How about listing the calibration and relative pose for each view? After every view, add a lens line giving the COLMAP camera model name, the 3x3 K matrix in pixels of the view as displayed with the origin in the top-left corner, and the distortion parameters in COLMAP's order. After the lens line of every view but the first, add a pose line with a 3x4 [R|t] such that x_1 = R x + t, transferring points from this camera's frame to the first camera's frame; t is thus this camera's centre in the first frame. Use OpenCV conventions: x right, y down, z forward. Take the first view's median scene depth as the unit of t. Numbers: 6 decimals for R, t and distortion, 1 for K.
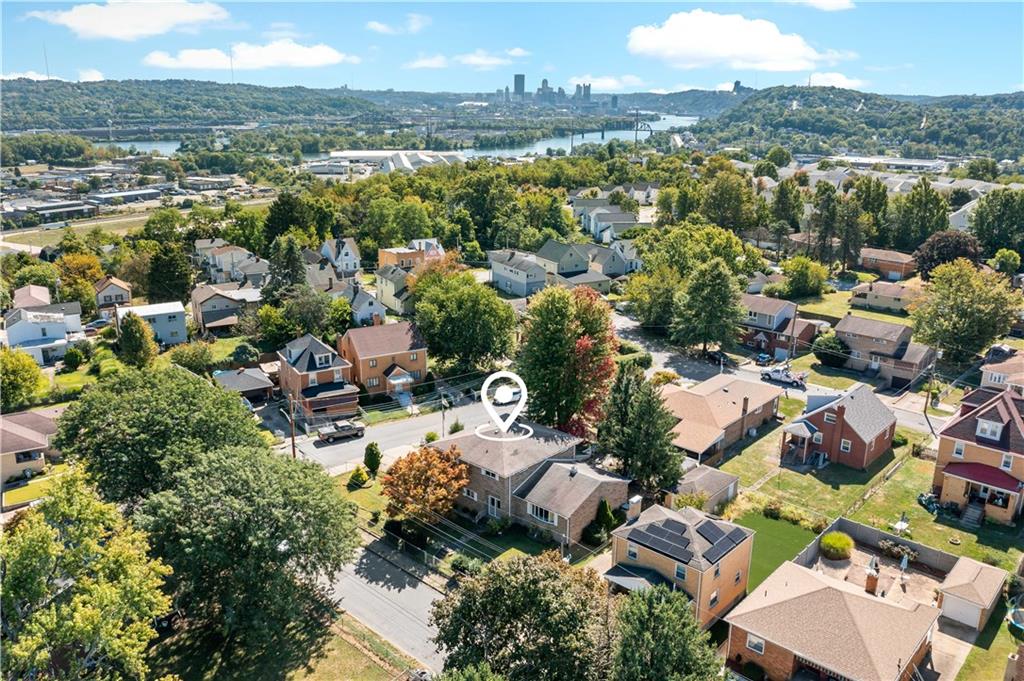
lens RADIAL K [[817.8, 0, 511.2], [0, 817.8, 342.7], [0, 0, 1]] dist [-0.008908, -0.005053]
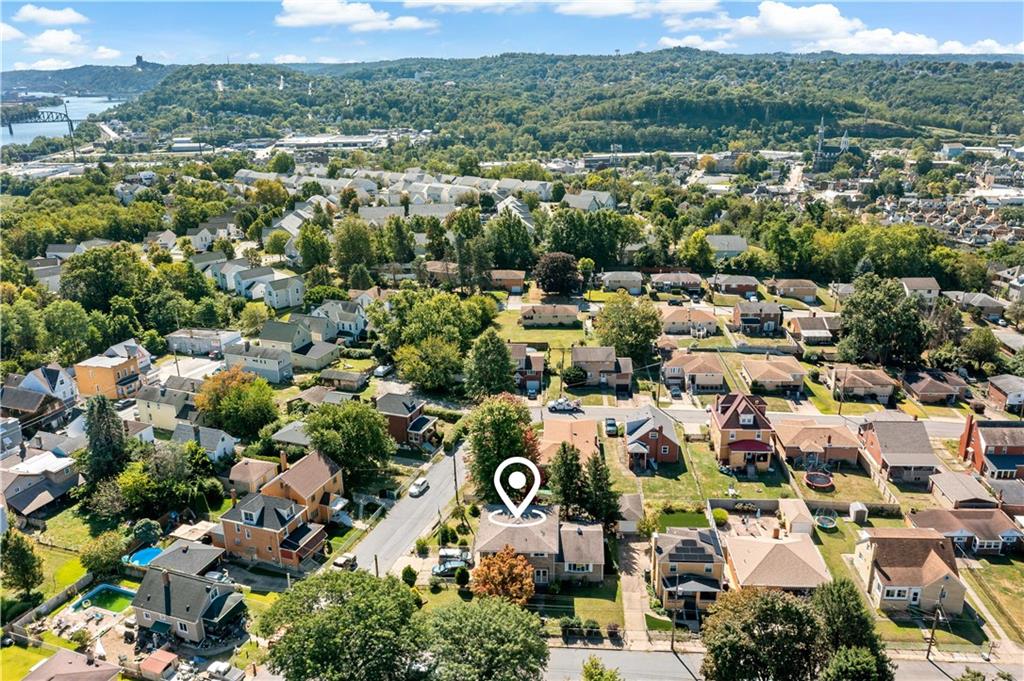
lens RADIAL K [[817.8, 0, 511.2], [0, 817.8, 339.1], [0, 0, 1]] dist [-0.008908, -0.005053]
pose [[0.781801, -0.221379, 0.582906, -0.489384], [0.204456, 0.974181, 0.095760, -0.208148], [-0.589055, 0.044313, 0.806877, -0.057770]]
